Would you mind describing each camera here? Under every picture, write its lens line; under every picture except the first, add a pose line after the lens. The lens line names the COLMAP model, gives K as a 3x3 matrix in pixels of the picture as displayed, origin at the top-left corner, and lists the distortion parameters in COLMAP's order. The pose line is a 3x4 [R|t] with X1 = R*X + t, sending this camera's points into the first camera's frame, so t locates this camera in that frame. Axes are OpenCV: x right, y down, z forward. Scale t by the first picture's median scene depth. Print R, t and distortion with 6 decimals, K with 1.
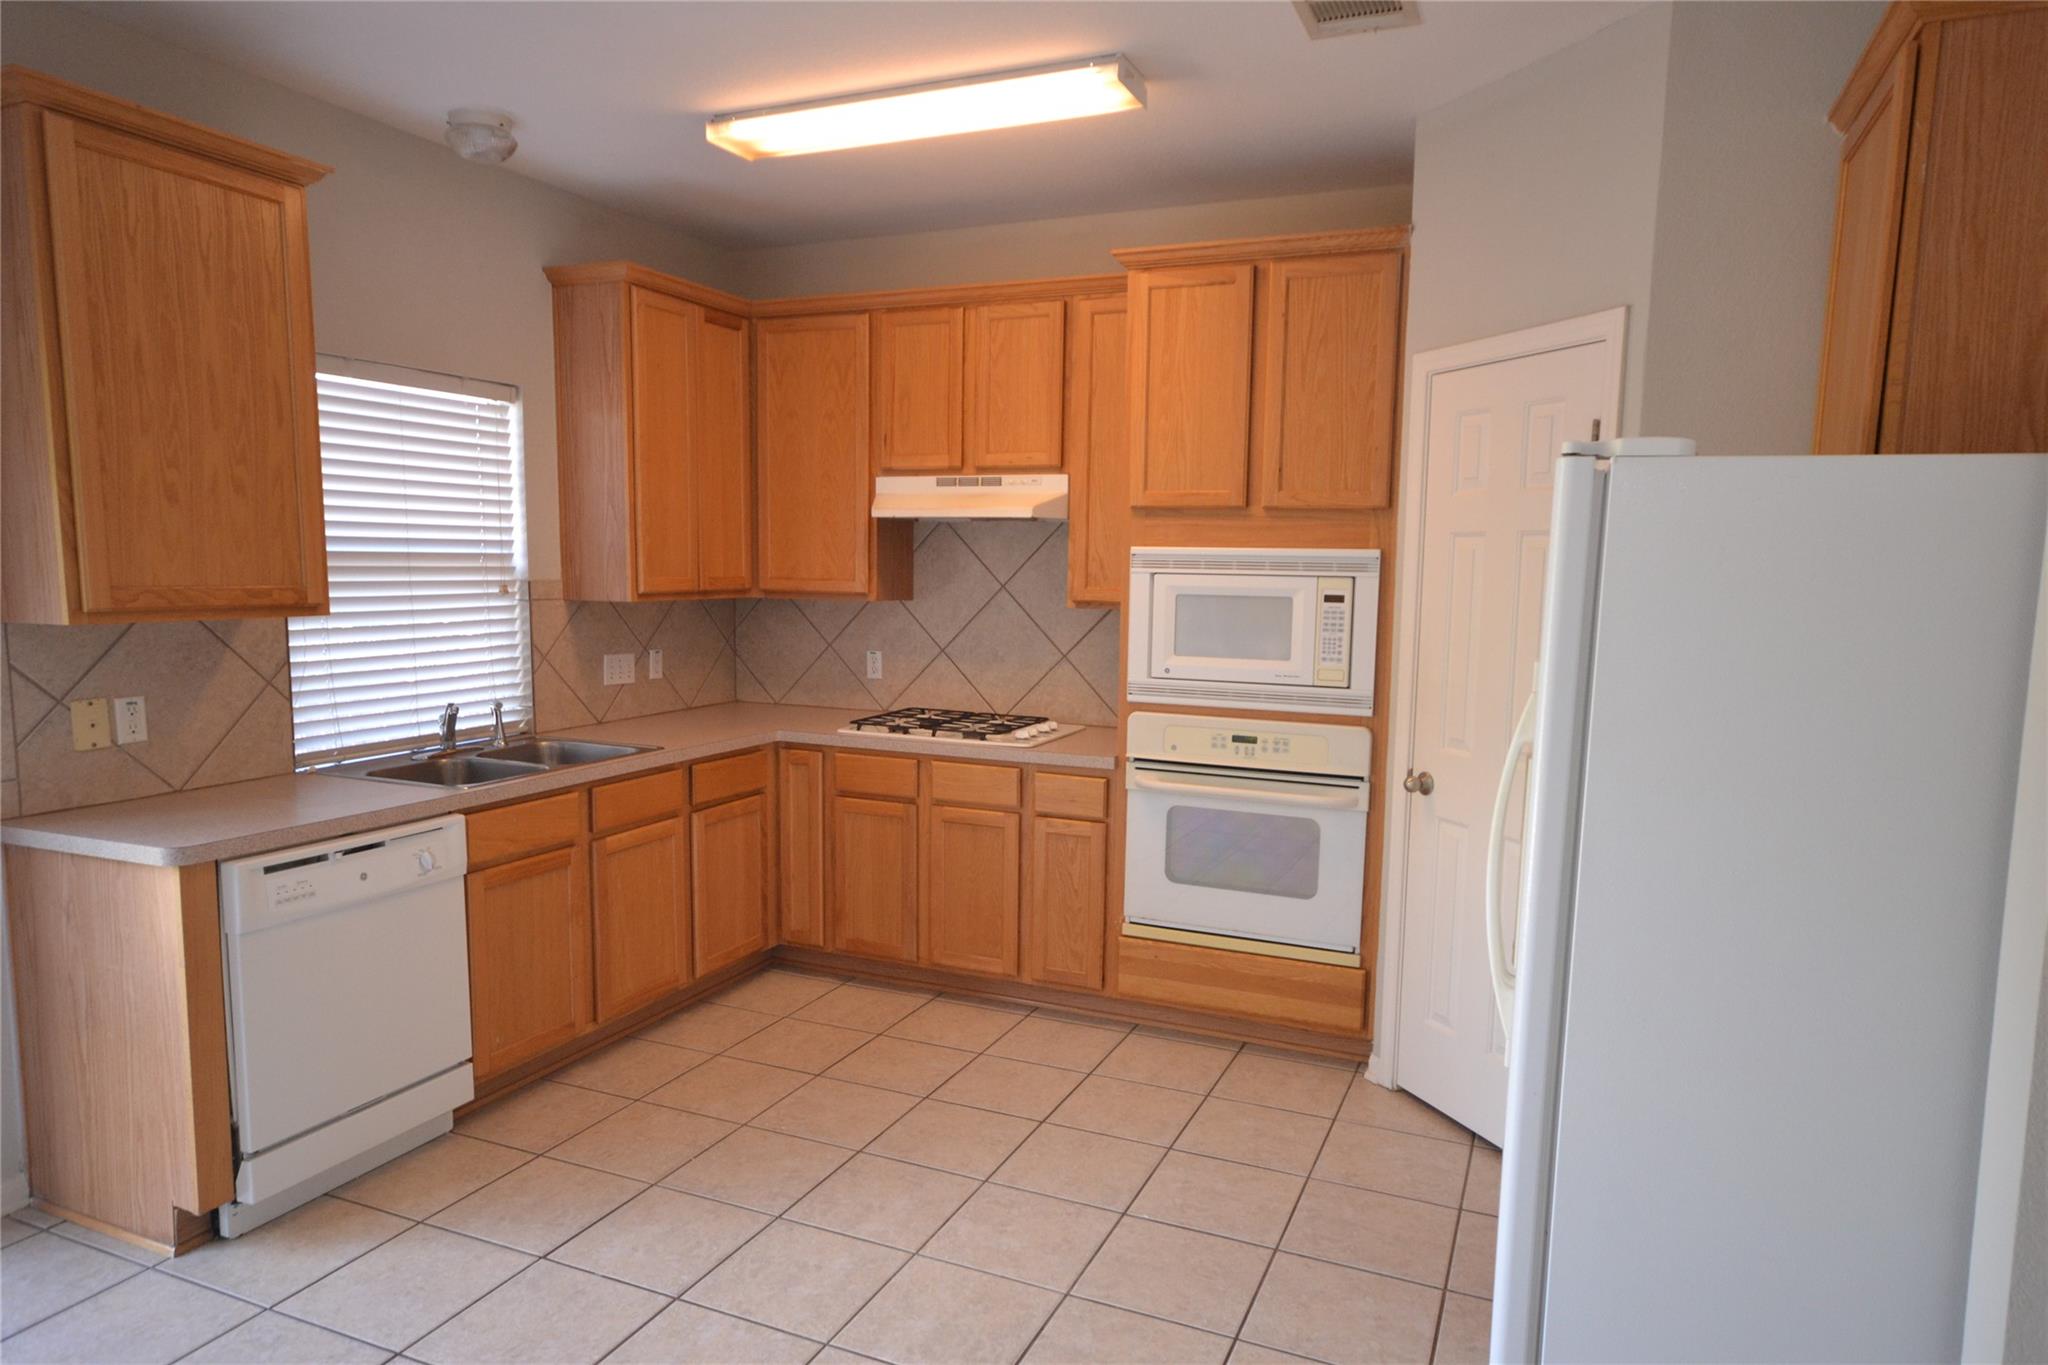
lens RADIAL K [[1269.5, 0, 1022.3], [0, 1269.5, 709.0], [0, 0, 1]] dist [0.017986, 0.005935]
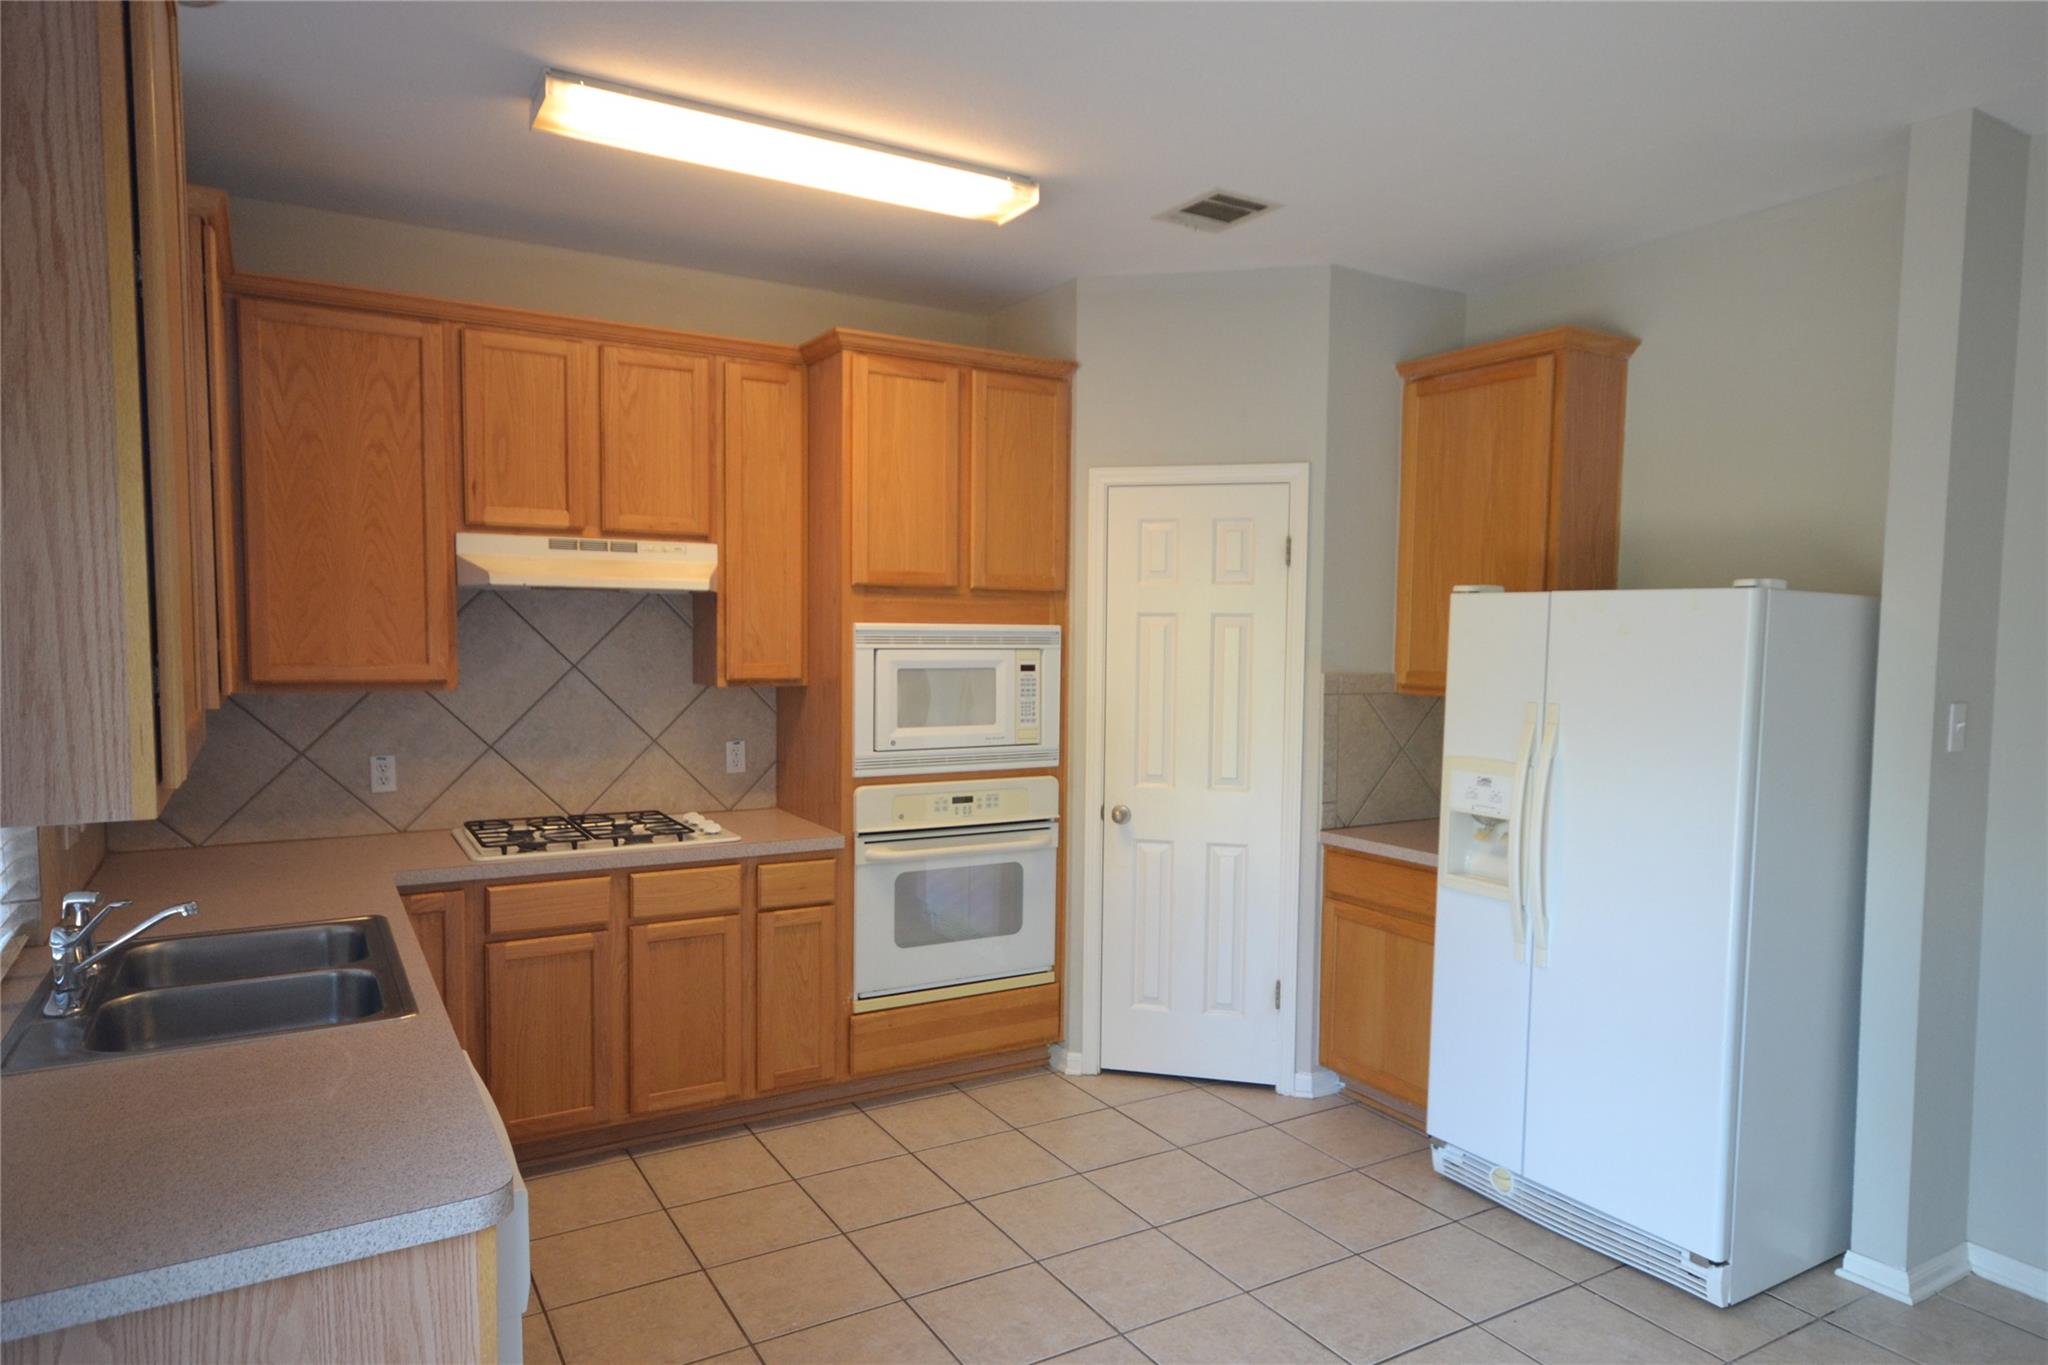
lens RADIAL K [[1253.2, 0, 1024.6], [0, 1253.2, 708.7], [0, 0, 1]] dist [0.000306, 0.028975]
pose [[0.581567, -0.061228, 0.811191, -0.663015], [0.094204, 0.995524, 0.007604, -0.056976], [-0.808026, 0.071995, 0.584731, 0.328789]]
